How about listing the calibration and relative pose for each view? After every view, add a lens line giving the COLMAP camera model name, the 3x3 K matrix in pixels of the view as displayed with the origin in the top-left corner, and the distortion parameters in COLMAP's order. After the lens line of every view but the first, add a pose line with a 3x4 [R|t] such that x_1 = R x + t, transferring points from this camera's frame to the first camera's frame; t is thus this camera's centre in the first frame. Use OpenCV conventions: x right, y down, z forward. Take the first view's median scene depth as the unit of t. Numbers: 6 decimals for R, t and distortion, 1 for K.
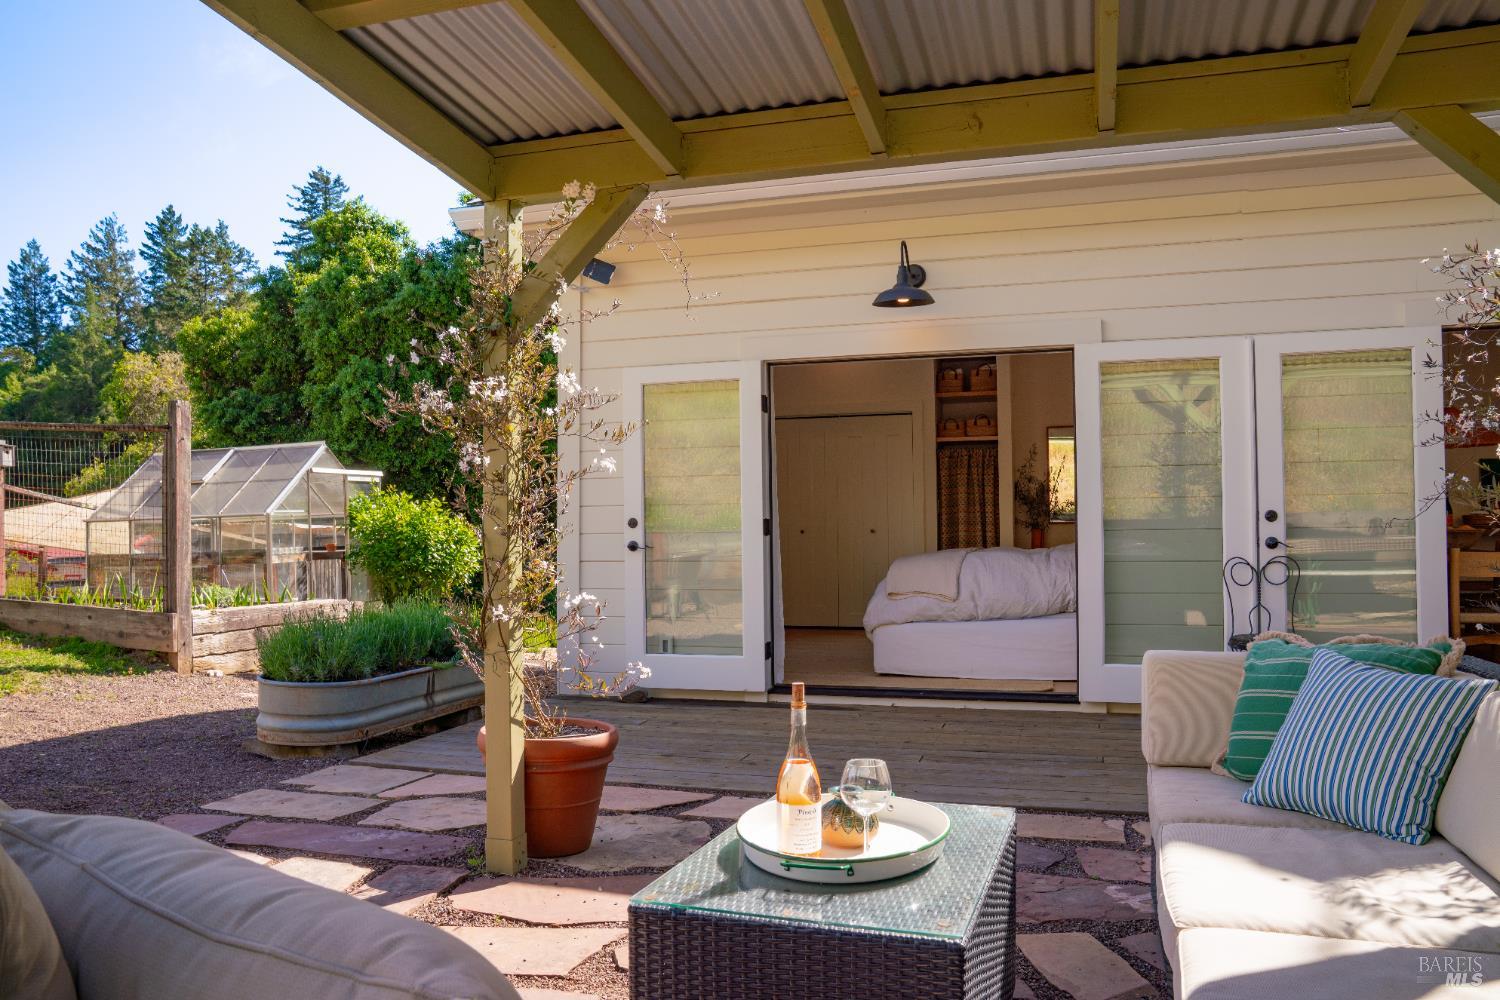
lens RADIAL K [[1072.3, 0, 750.1], [0, 1072.3, 502.4], [0, 0, 1]] dist [-0.072553, 0.010964]
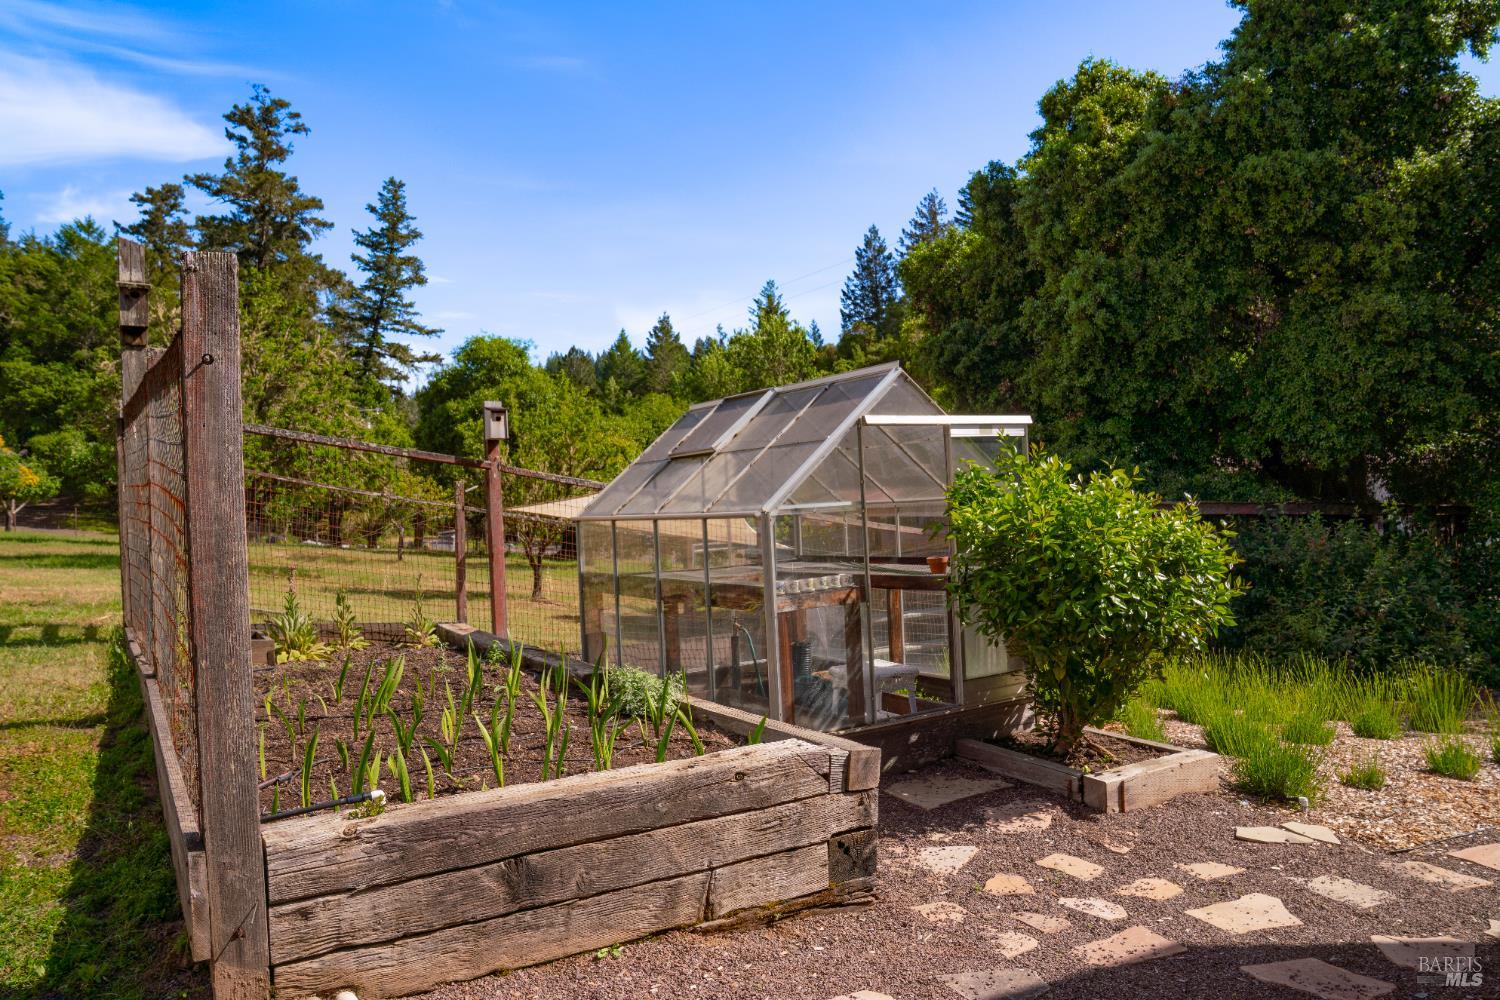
lens RADIAL K [[1072.3, 0, 745.4], [0, 1072.3, 489.5], [0, 0, 1]] dist [-0.072553, 0.010964]
pose [[0.736091, -0.011580, -0.676783, -0.057652], [0.040251, 0.998833, 0.026688, -0.006992], [0.675684, -0.046886, 0.735699, 0.298654]]
